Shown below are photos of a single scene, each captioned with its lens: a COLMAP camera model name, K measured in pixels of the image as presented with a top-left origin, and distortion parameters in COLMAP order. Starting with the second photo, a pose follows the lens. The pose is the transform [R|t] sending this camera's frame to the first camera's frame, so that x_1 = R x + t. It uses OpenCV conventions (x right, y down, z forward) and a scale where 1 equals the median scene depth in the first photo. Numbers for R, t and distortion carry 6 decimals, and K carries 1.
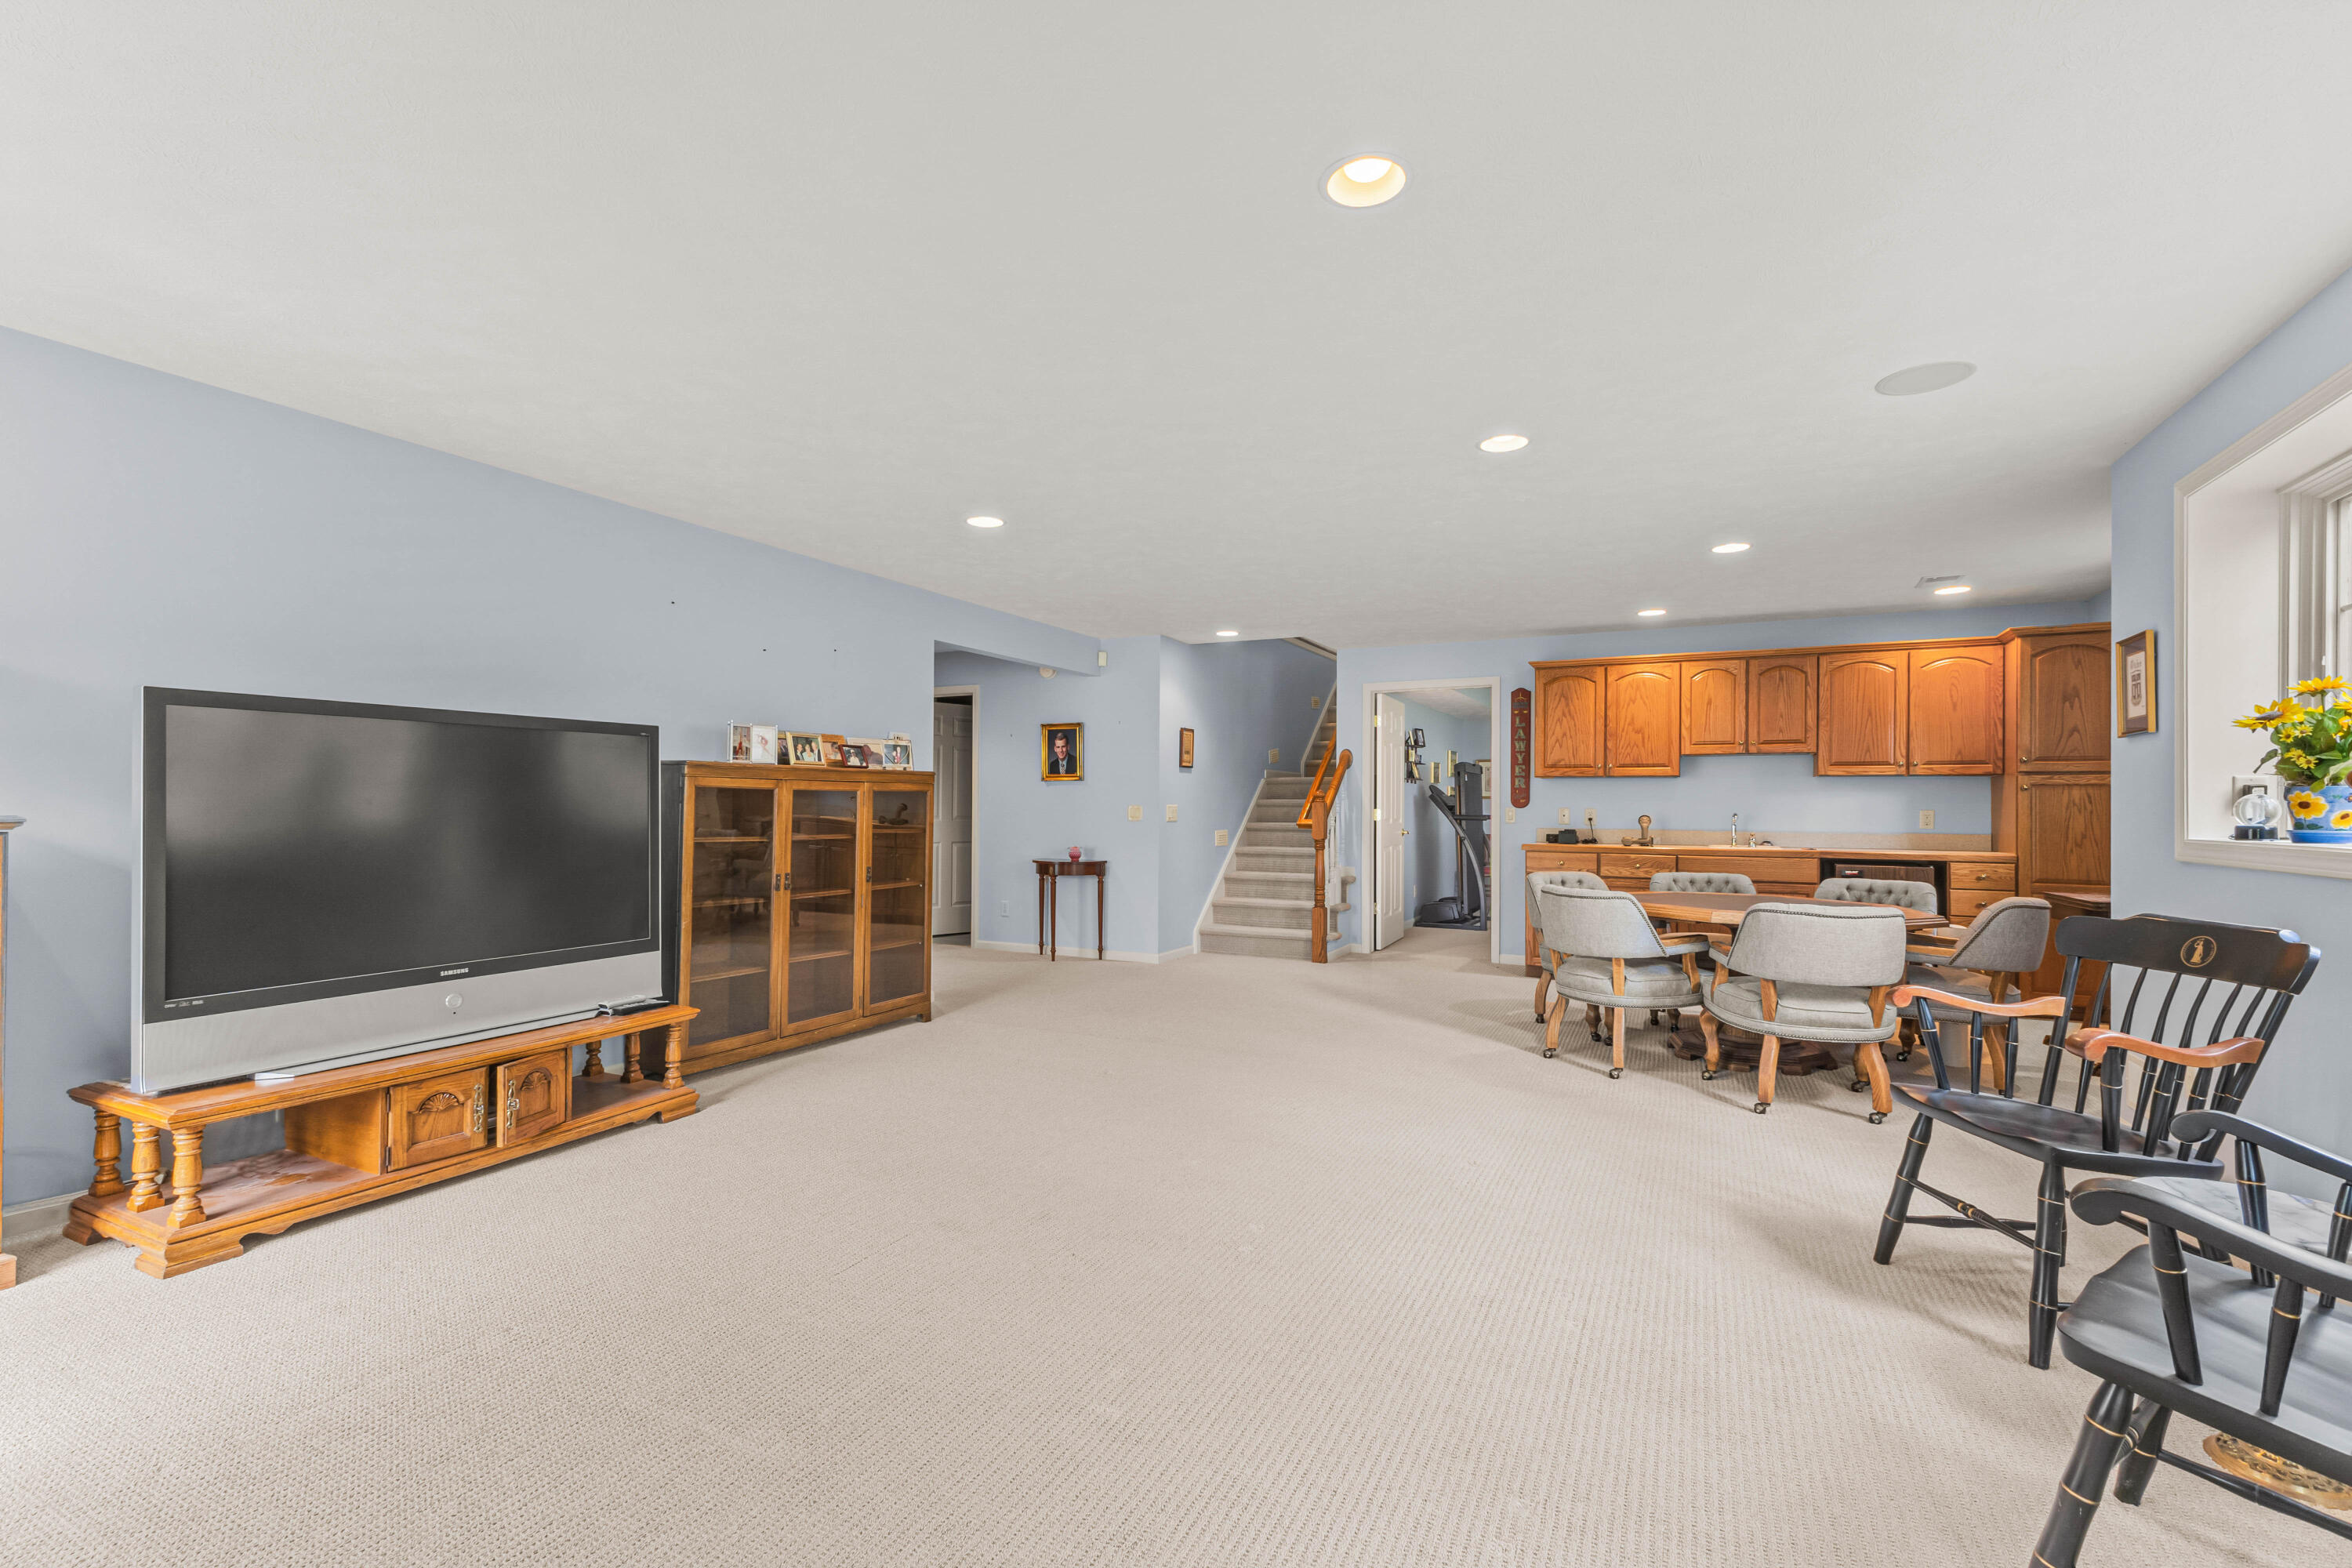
lens RADIAL K [[1019.0, 0, 1167.7], [0, 1019.0, 794.3], [0, 0, 1]] dist [0.002779, -0.000108]
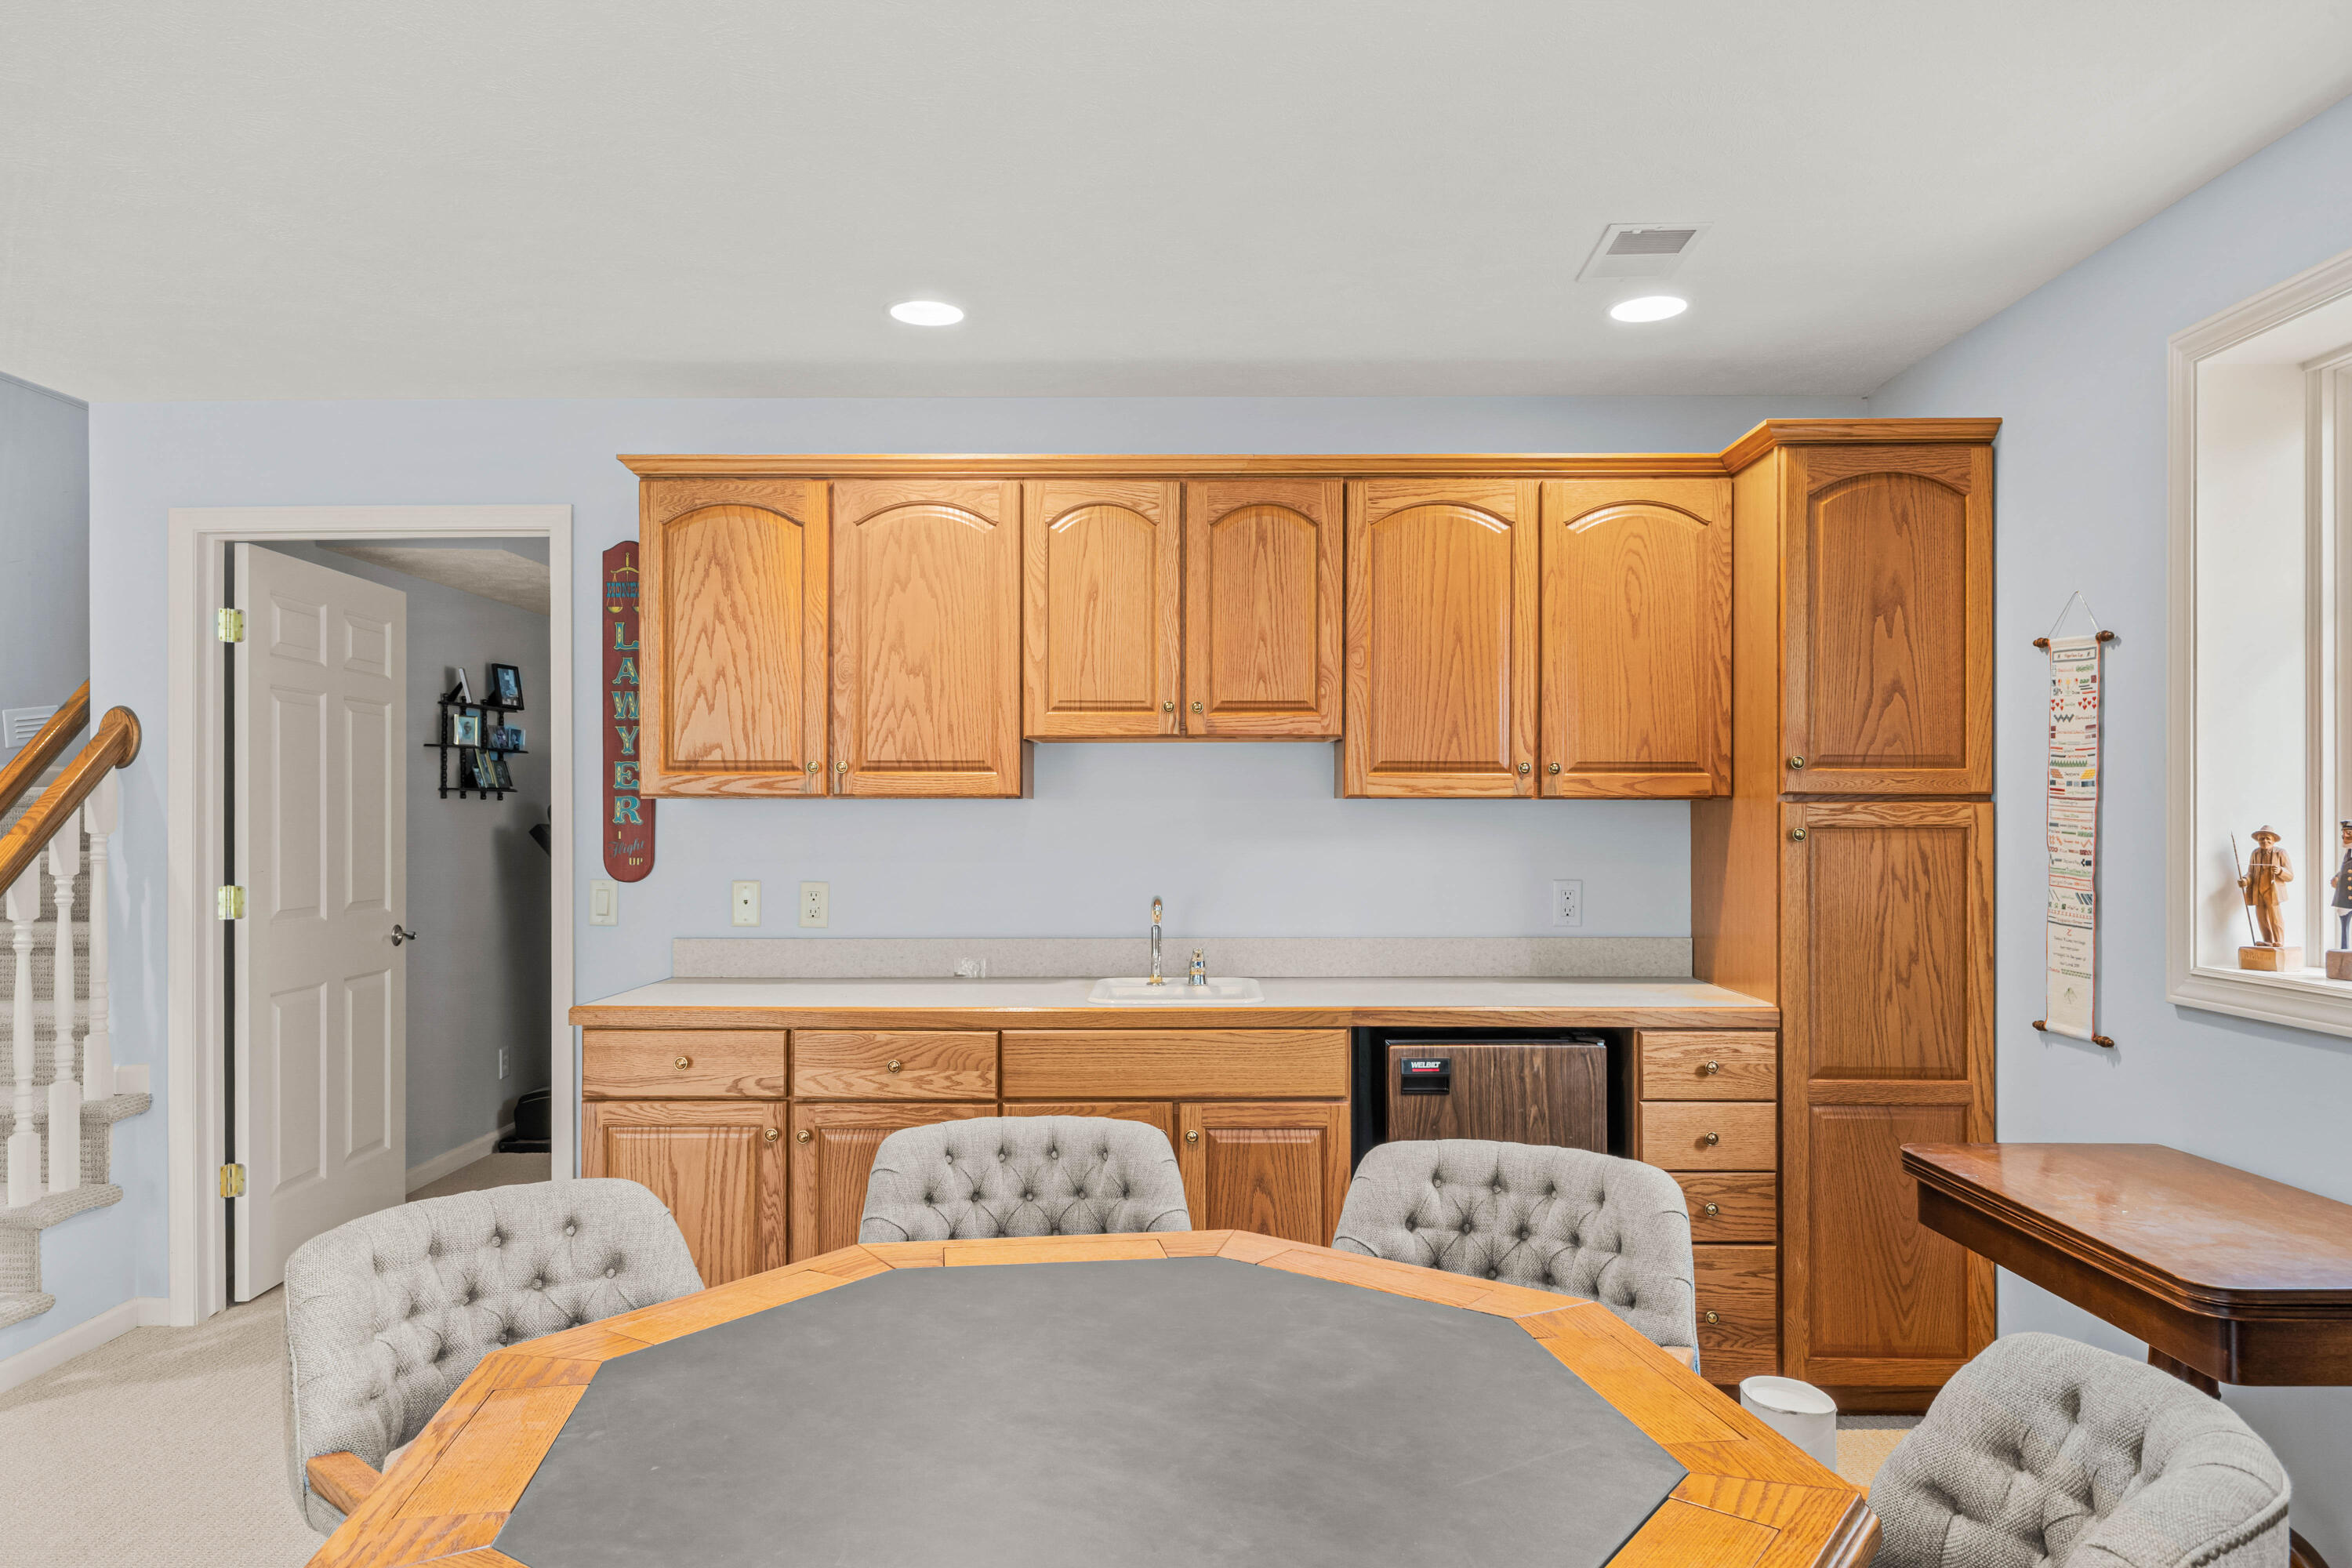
lens RADIAL K [[1557.3, 0, 1177.1], [0, 1557.3, 796.2], [0, 0, 1]] dist [-0.044081, -0.000774]
pose [[0.893100, -0.003828, 0.449841, 0.327102], [0.002351, 0.999990, 0.003842, -0.021268], [-0.449851, -0.002373, 0.893100, 0.520740]]
